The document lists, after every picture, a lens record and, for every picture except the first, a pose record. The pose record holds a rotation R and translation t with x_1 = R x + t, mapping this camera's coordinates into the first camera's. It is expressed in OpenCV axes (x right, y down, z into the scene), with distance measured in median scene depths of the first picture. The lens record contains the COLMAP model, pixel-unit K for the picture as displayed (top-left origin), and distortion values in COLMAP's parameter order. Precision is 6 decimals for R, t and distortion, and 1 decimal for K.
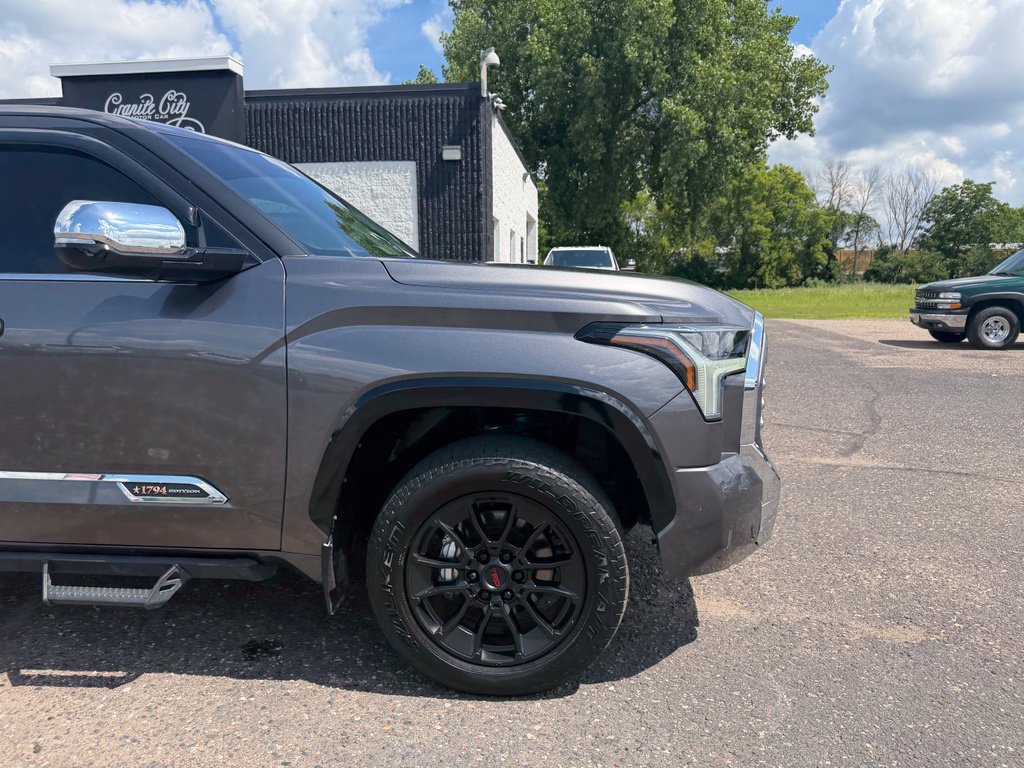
lens RADIAL K [[722.7, 0, 520.1], [0, 722.7, 403.7], [0, 0, 1]] dist [0.018713, -0.022756]
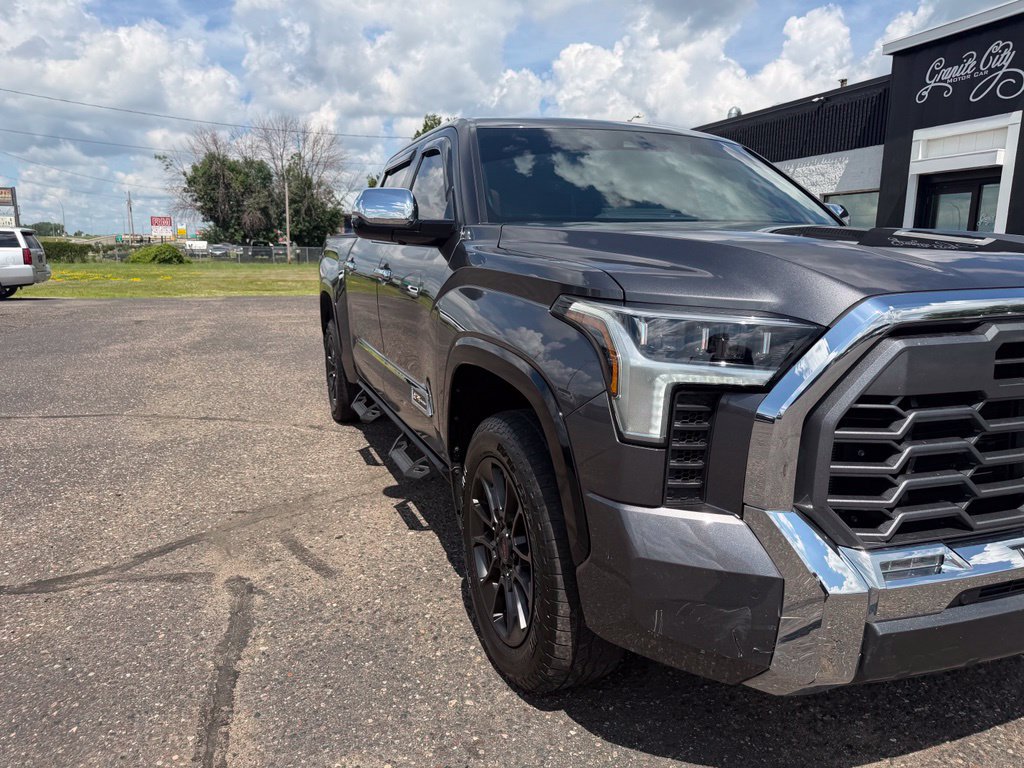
lens RADIAL K [[722.7, 0, 518.5], [0, 722.7, 399.5], [0, 0, 1]] dist [0.018713, -0.022756]
pose [[0.438299, 0.189782, -0.878565, 0.135951], [-0.163063, 0.978024, 0.129918, -0.014779], [0.883914, 0.086319, 0.459614, 0.093717]]
